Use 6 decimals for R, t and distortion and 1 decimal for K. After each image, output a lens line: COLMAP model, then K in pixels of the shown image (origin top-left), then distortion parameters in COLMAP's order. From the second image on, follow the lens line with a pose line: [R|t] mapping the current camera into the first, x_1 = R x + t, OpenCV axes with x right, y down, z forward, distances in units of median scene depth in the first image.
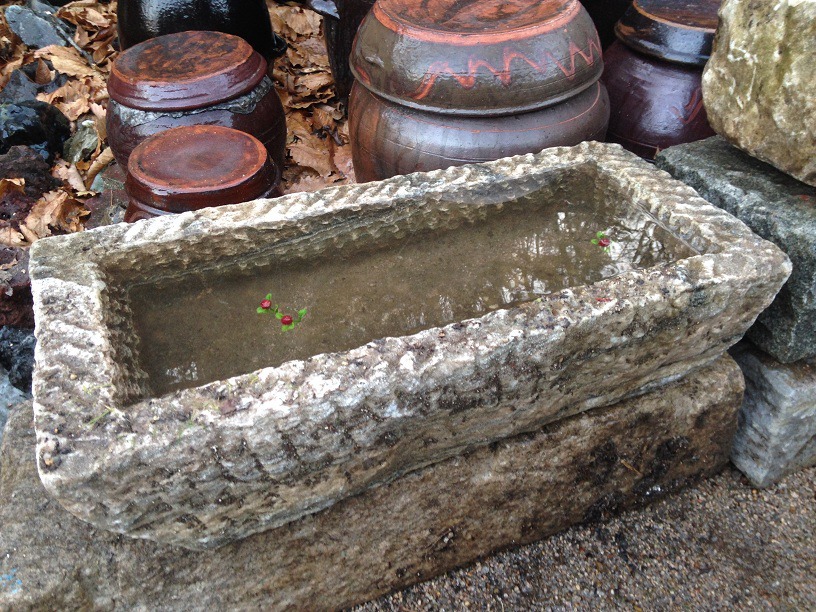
lens RADIAL K [[744.4, 0, 406.7], [0, 744.4, 309.6], [0, 0, 1]] dist [0.076784, 0.000000]
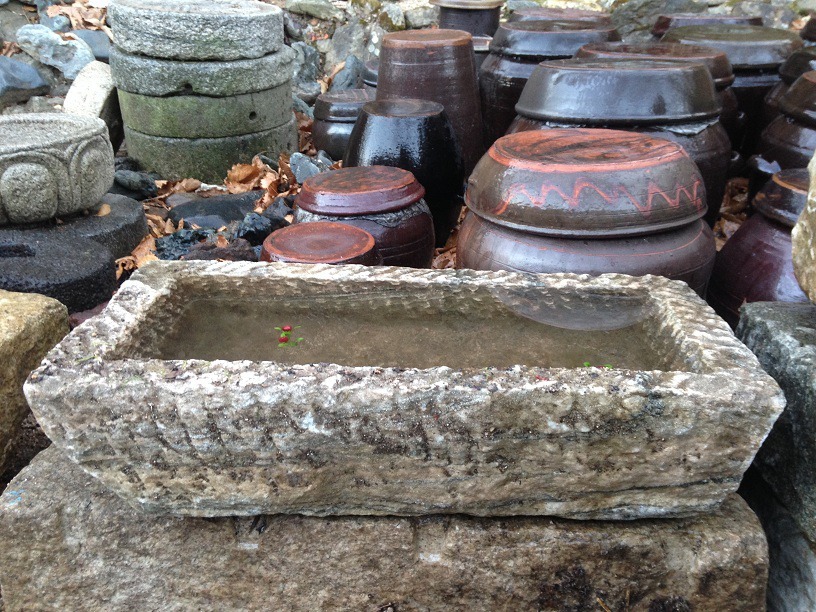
lens RADIAL K [[744.4, 0, 404.6], [0, 744.4, 307.5], [0, 0, 1]] dist [0.076784, 0.000000]
pose [[0.905879, 0.168885, -0.388408, 0.433161], [-0.264645, 0.941699, -0.207764, 0.142692], [0.330676, 0.290999, 0.897760, 0.012250]]
